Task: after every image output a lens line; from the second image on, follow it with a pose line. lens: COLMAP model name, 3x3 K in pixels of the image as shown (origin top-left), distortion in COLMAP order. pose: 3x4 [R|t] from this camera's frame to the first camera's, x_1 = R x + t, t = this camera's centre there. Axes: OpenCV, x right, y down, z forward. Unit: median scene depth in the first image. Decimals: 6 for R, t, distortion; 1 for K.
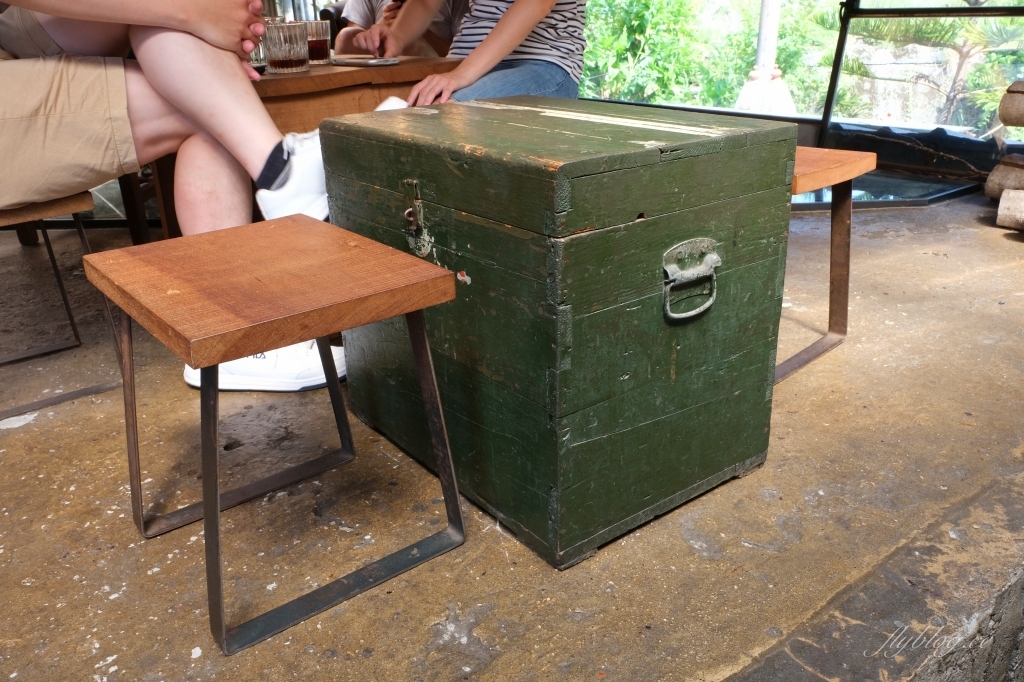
lens RADIAL K [[853.3, 0, 512.0], [0, 853.3, 341.0], [0, 0, 1]] dist [0.001090, -0.004340]
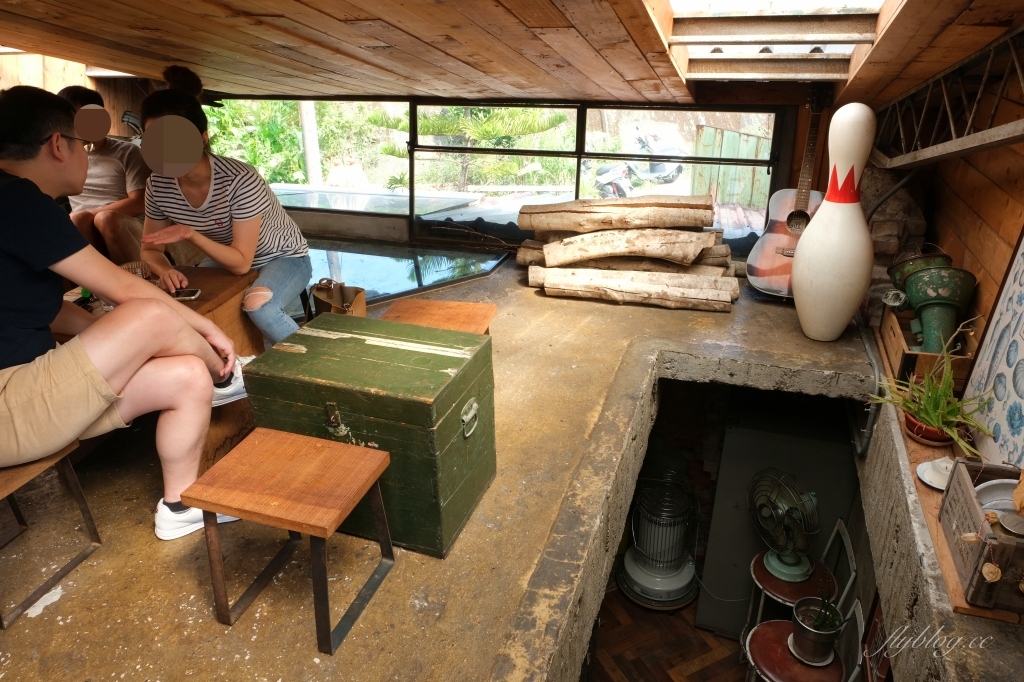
lens RADIAL K [[725.8, 0, 512.0], [0, 725.8, 341.0], [0, 0, 1]] dist [-0.018454, 0.003594]
pose [[0.833967, -0.223914, 0.504343, -0.589809], [0.193767, 0.974600, 0.112288, -0.439457], [-0.516676, 0.004080, 0.856171, -0.673450]]
